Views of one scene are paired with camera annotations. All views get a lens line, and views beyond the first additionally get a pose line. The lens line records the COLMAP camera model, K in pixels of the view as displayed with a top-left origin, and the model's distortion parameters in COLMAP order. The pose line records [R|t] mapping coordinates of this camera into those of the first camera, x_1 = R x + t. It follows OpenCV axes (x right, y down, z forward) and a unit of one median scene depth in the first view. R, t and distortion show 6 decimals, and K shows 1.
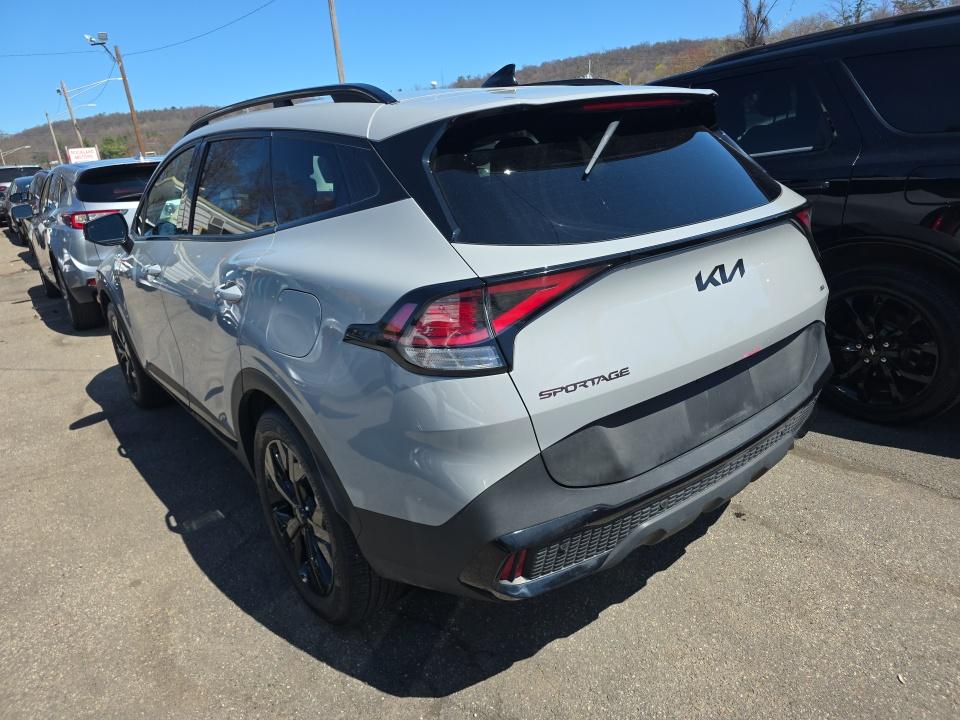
lens RADIAL K [[640.9, 0, 485.4], [0, 640.9, 355.5], [0, 0, 1]] dist [0.042933, -0.038529]
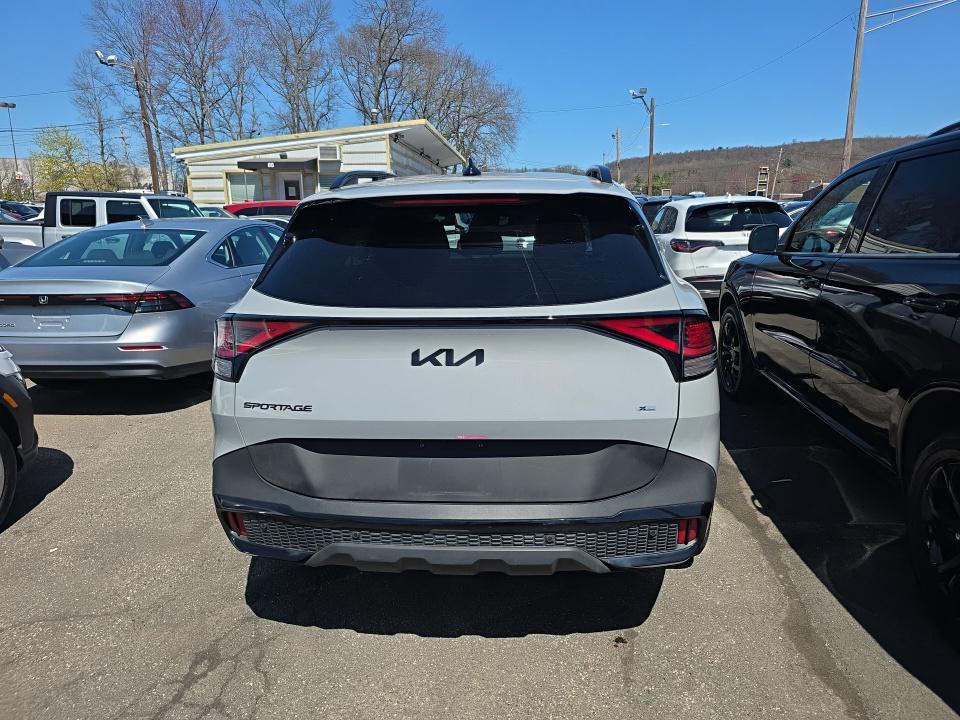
lens RADIAL K [[640.9, 0, 489.9], [0, 640.9, 358.2], [0, 0, 1]] dist [0.042933, -0.038529]
pose [[0.737792, 0.218819, -0.638577, 1.114796], [-0.252571, 0.966773, 0.039469, -0.185246], [0.625995, 0.132166, 0.768545, 0.206475]]
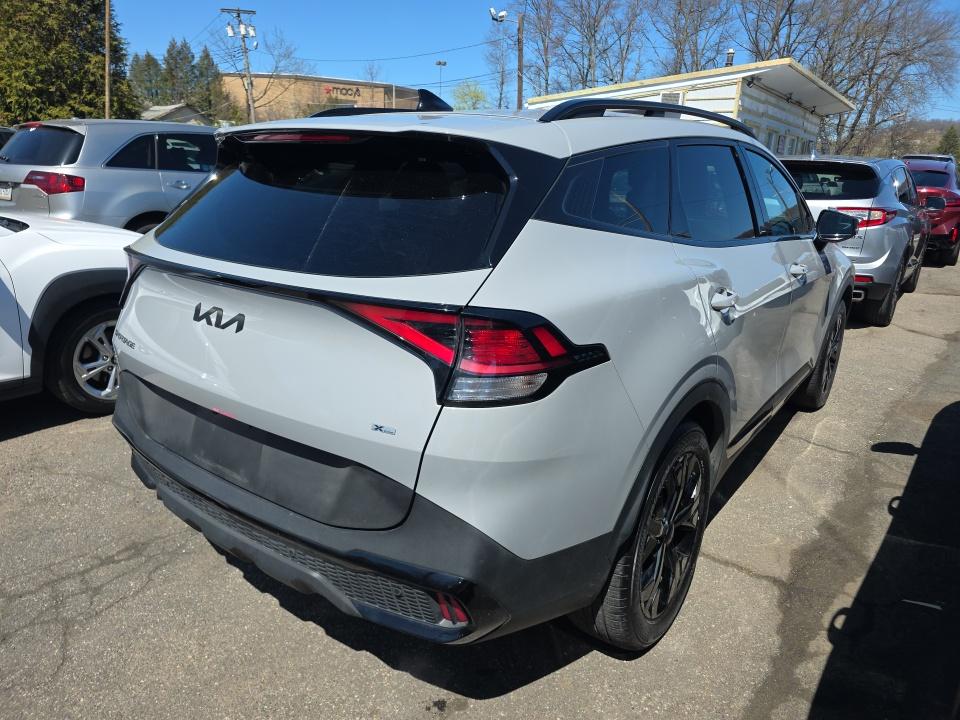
lens RADIAL K [[640.9, 0, 473.7], [0, 640.9, 364.2], [0, 0, 1]] dist [0.042933, -0.038529]
pose [[0.252857, 0.373752, -0.892397, 1.350615], [-0.345117, 0.896537, 0.277698, -0.463393], [0.903857, 0.237764, 0.355684, 1.018384]]
